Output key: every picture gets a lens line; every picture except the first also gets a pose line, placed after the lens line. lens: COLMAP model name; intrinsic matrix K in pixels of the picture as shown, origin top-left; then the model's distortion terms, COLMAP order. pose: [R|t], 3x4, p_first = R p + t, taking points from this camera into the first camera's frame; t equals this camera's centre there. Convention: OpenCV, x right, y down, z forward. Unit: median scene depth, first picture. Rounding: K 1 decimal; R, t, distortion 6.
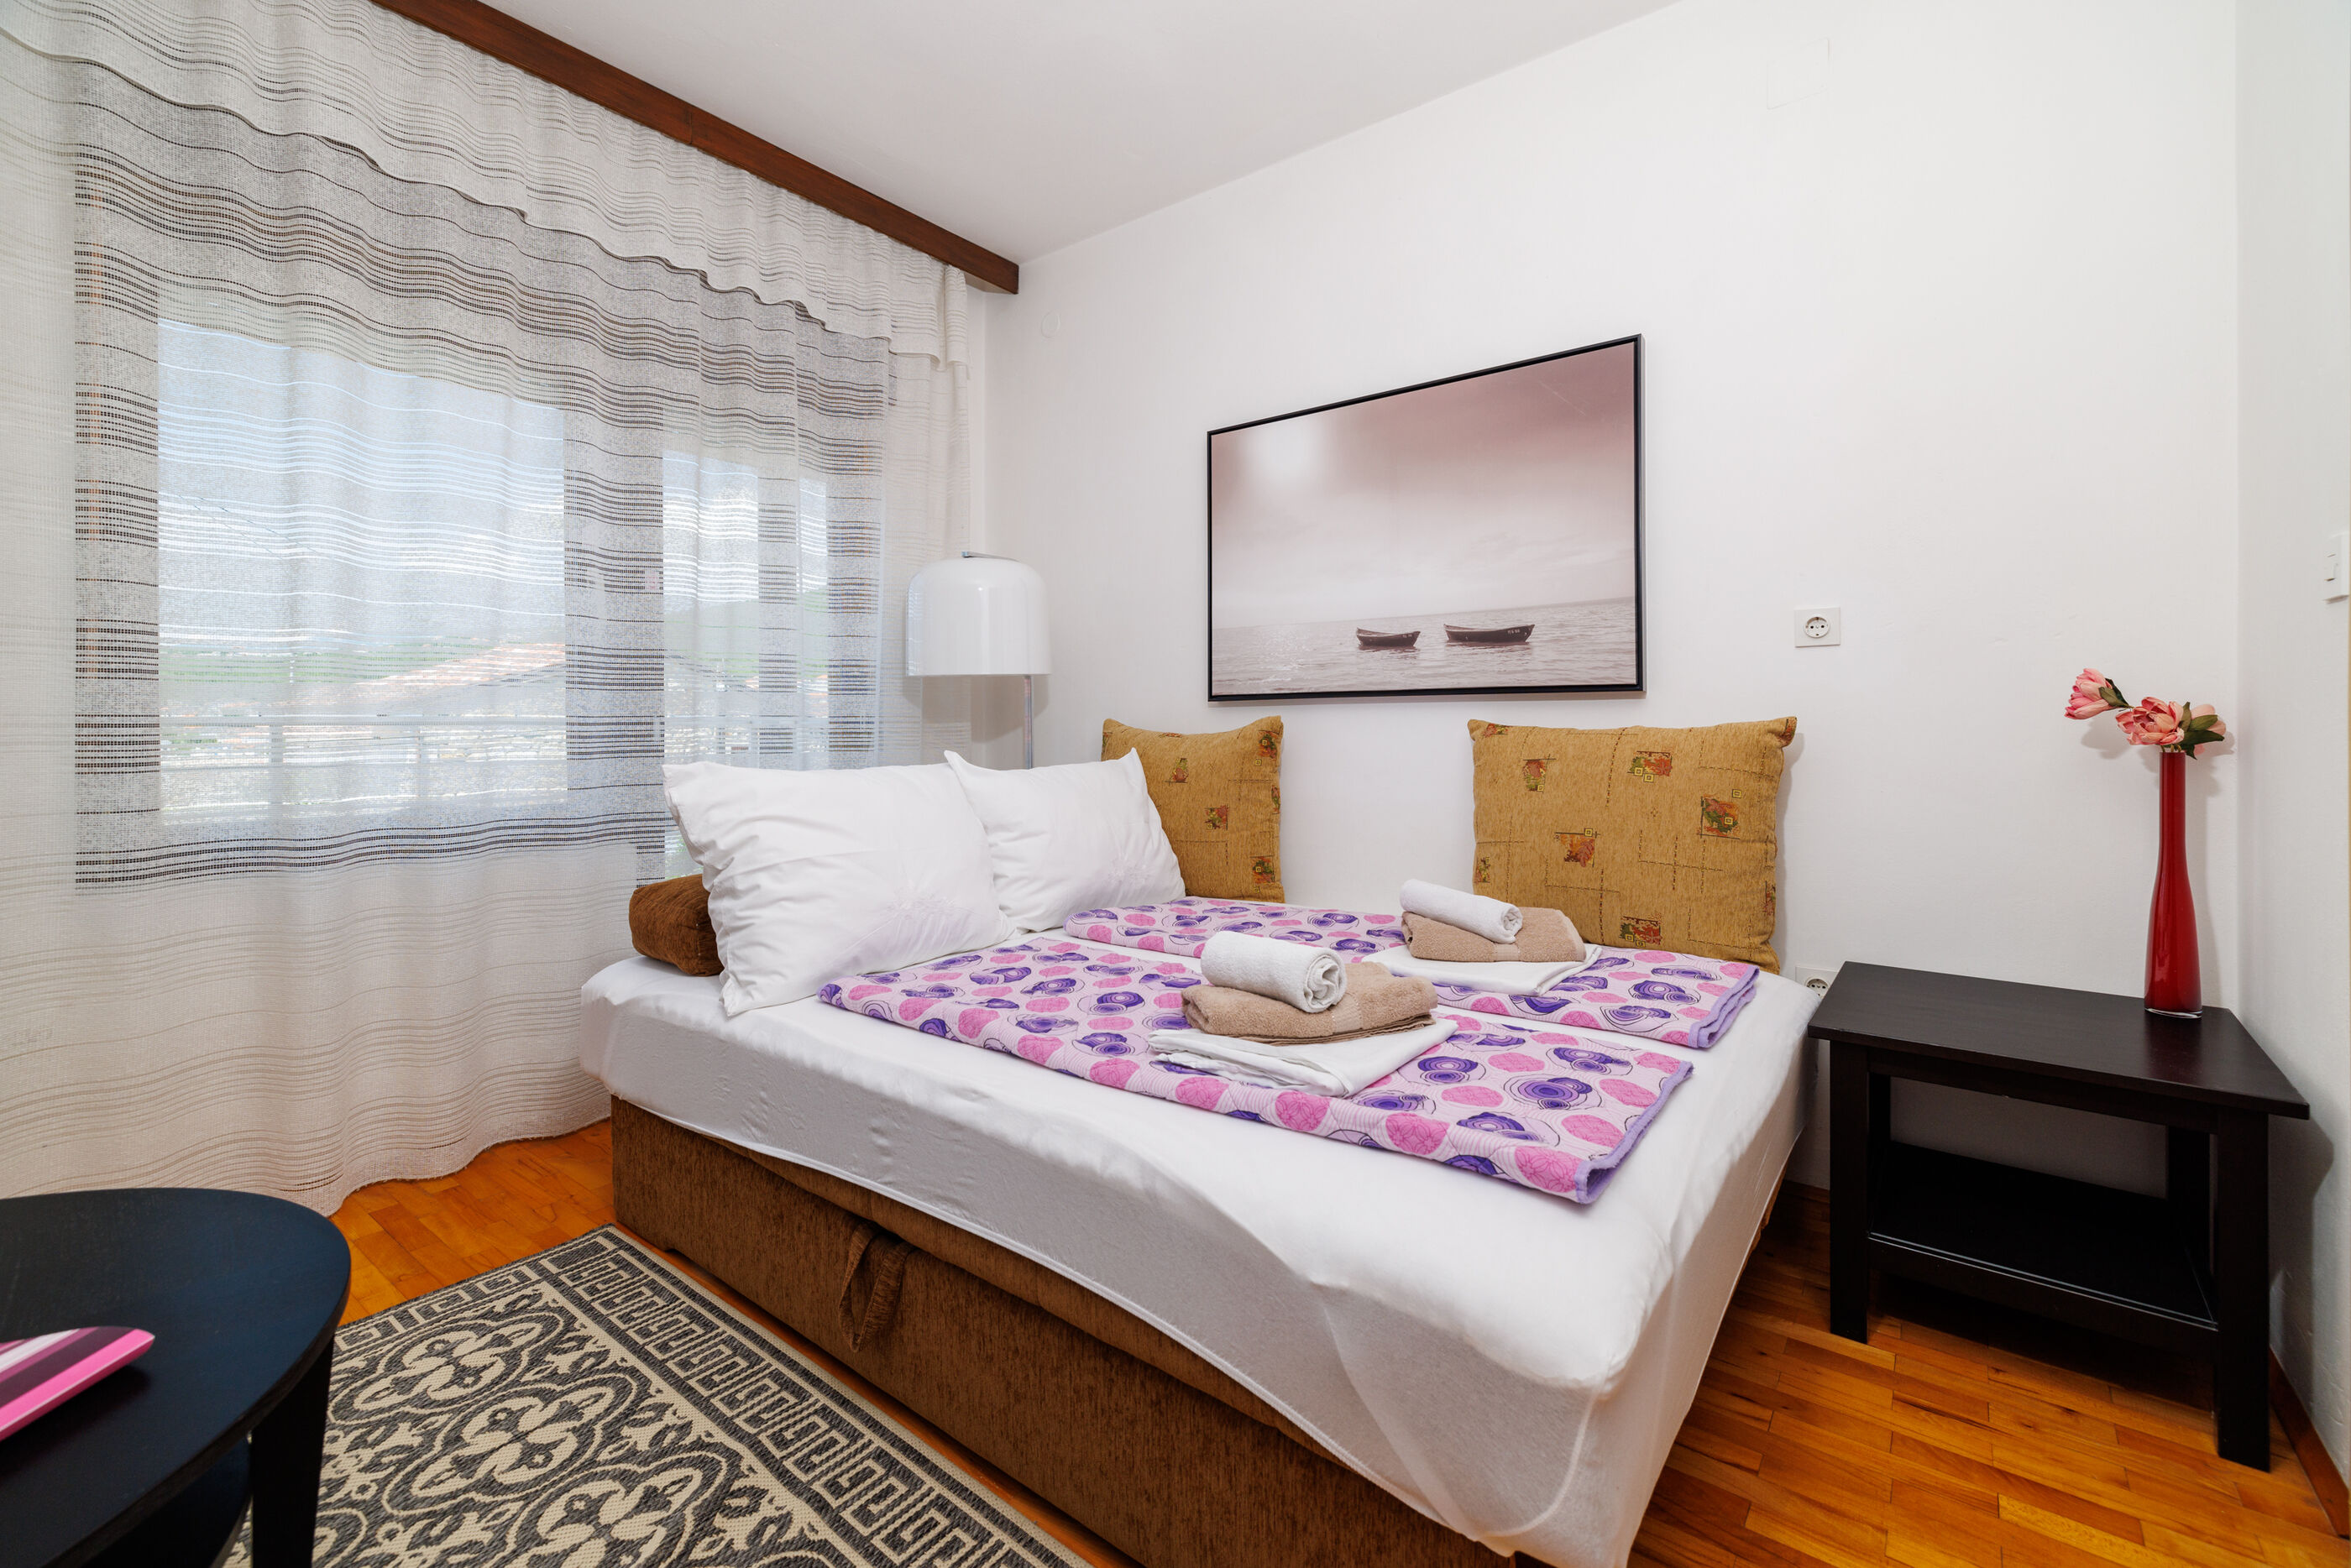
lens RADIAL K [[995.4, 0, 1174.2], [0, 995.4, 726.0], [0, 0, 1]] dist [0.000343, -0.000192]
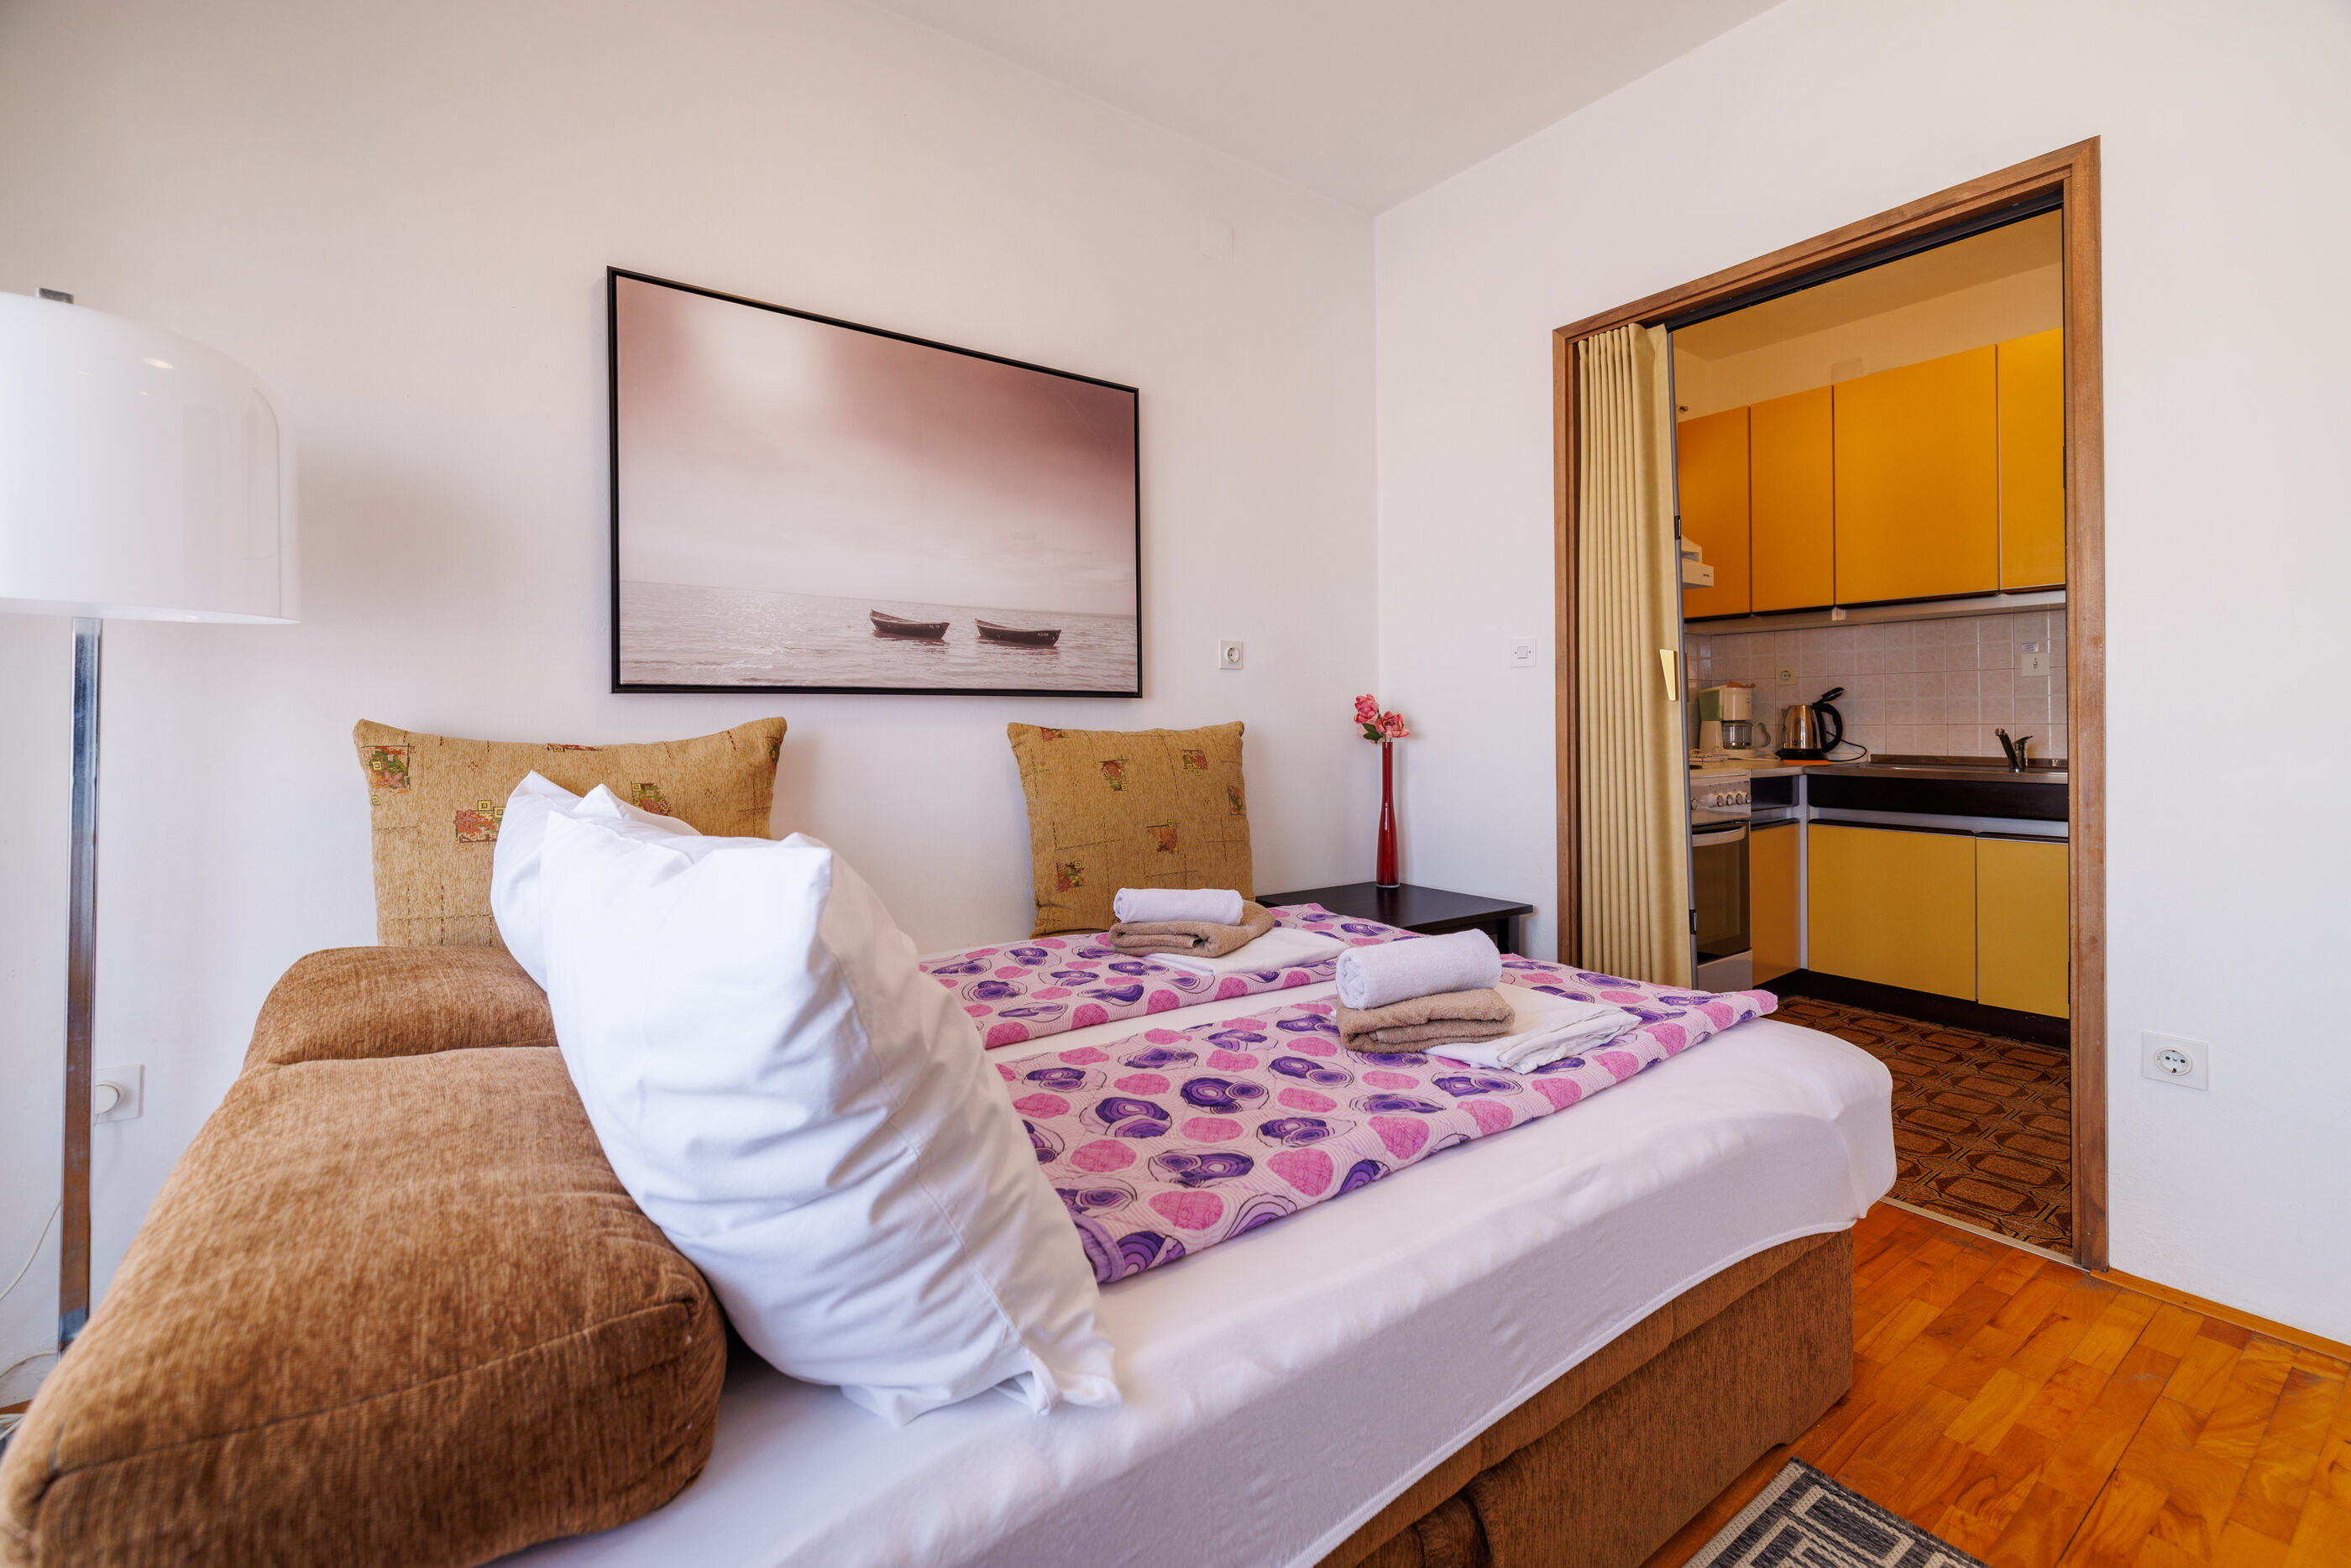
lens RADIAL K [[1004.6, 0, 1185.6], [0, 1004.6, 717.8], [0, 0, 1]] dist [-0.001845, 0.000595]
pose [[0.277960, 0.007670, 0.960562, -0.632145], [0.005016, 0.999943, -0.009436, -0.001359], [-0.960580, 0.007441, 0.277905, 0.627790]]
